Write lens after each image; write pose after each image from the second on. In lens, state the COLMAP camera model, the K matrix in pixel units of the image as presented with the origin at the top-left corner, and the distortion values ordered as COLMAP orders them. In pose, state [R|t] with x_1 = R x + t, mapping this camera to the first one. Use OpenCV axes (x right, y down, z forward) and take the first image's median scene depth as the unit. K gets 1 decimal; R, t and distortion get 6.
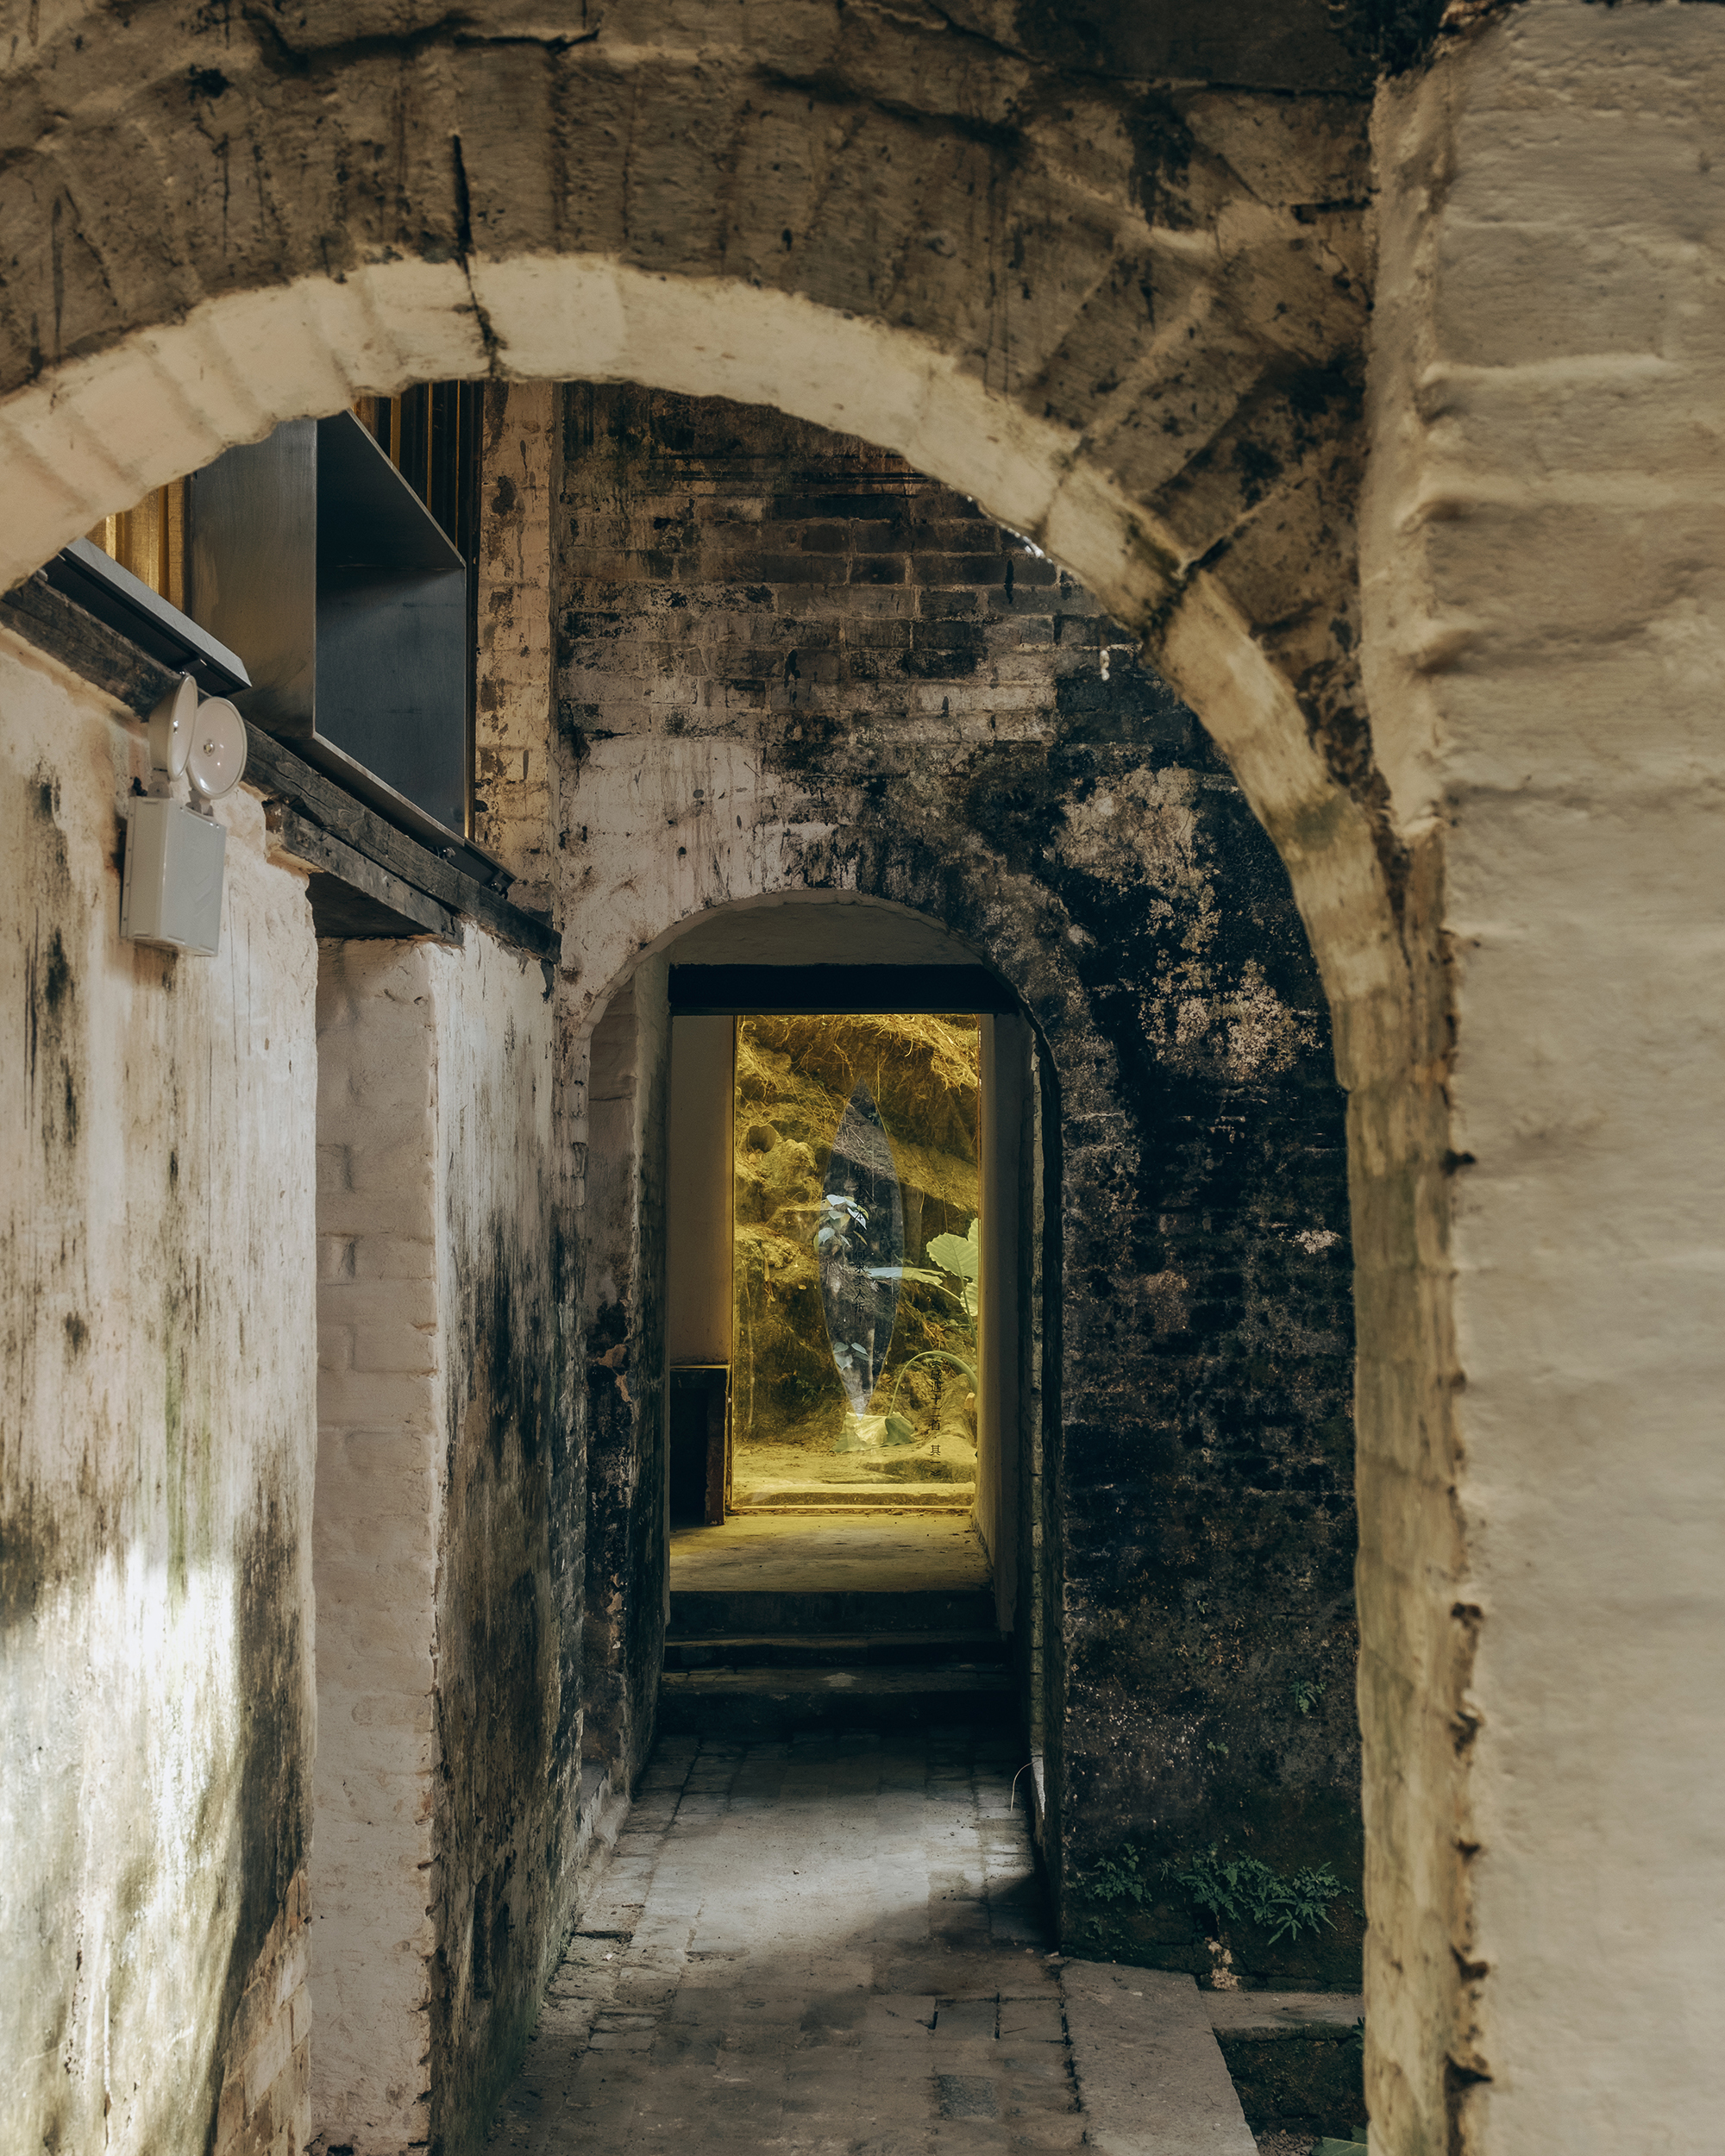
lens RADIAL K [[2925.9, 0, 864.9], [0, 2925.9, 1077.5], [0, 0, 1]] dist [0.017315, 0.000000]
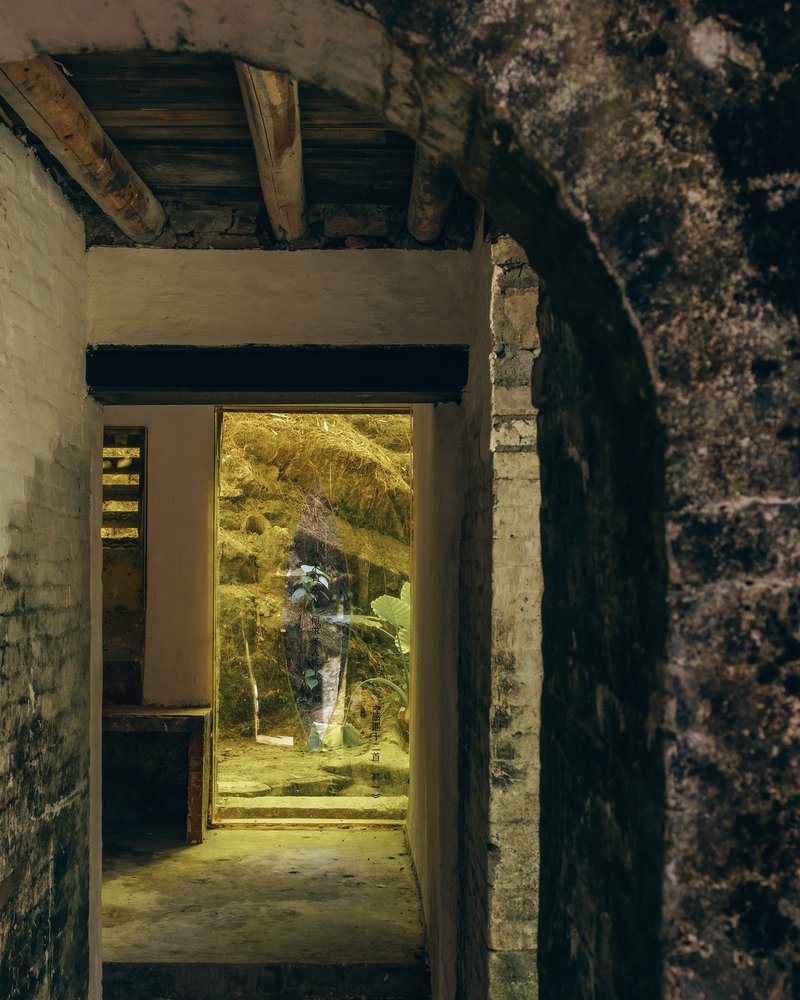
lens RADIAL K [[1387.8, 0, 400.0], [0, 1387.8, 500.4], [0, 0, 1]] dist [0.000044, 0.000000]
pose [[0.999288, 0.001839, 0.037676, 0.009532], [-0.002066, 0.999980, 0.006006, 0.004638], [-0.037664, -0.006079, 0.999272, 0.325498]]
